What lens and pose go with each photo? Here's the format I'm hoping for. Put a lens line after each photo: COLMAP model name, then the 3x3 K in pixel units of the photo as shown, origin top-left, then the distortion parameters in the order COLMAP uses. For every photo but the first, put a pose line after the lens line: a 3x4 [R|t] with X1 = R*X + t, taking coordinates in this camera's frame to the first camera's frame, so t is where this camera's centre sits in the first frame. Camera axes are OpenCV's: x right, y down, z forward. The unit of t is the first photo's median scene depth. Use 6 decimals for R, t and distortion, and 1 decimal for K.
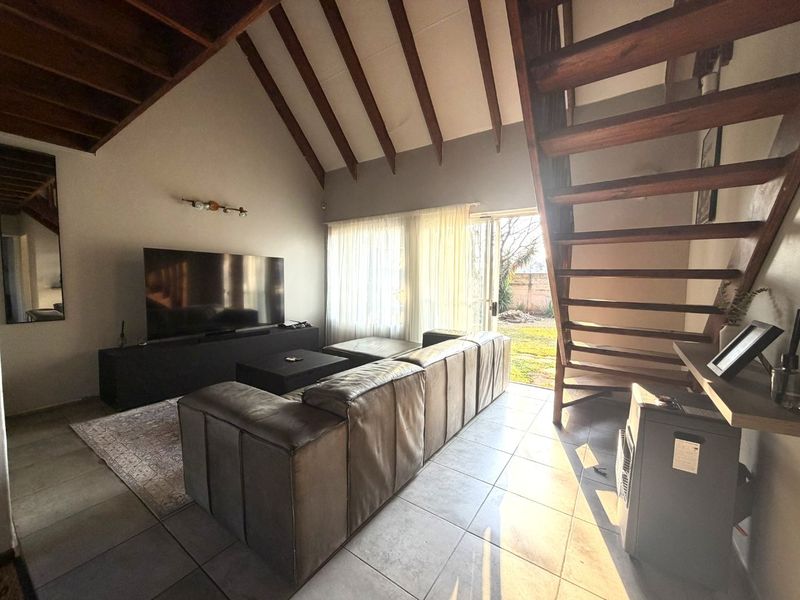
lens RADIAL K [[320.2, 0, 399.2], [0, 320.2, 301.2], [0, 0, 1]] dist [-0.000430, -0.000328]
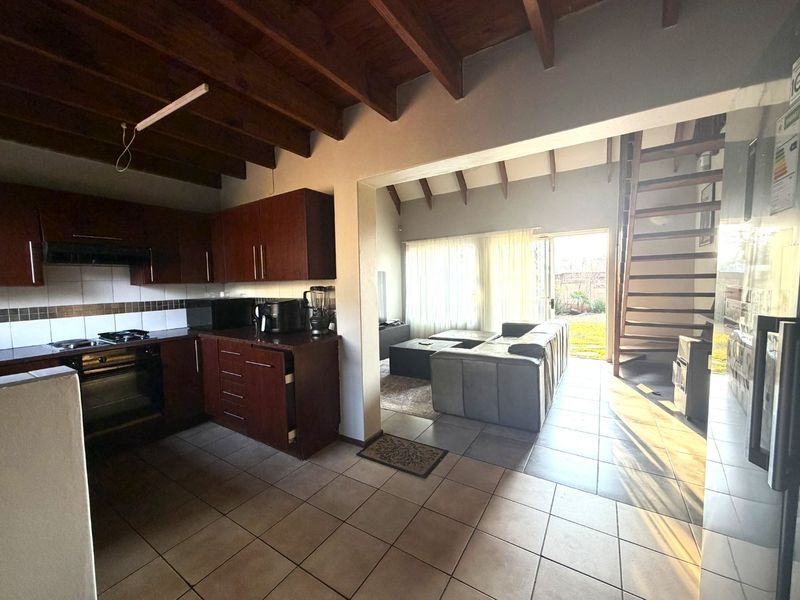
lens RADIAL K [[320.2, 0, 400.2], [0, 320.2, 300.4], [0, 0, 1]] dist [-0.000430, -0.000328]
pose [[0.998706, -0.037749, 0.034082, -0.382674], [0.038459, 0.999051, -0.020433, 0.011758], [-0.033278, 0.021717, 0.999210, -0.327496]]
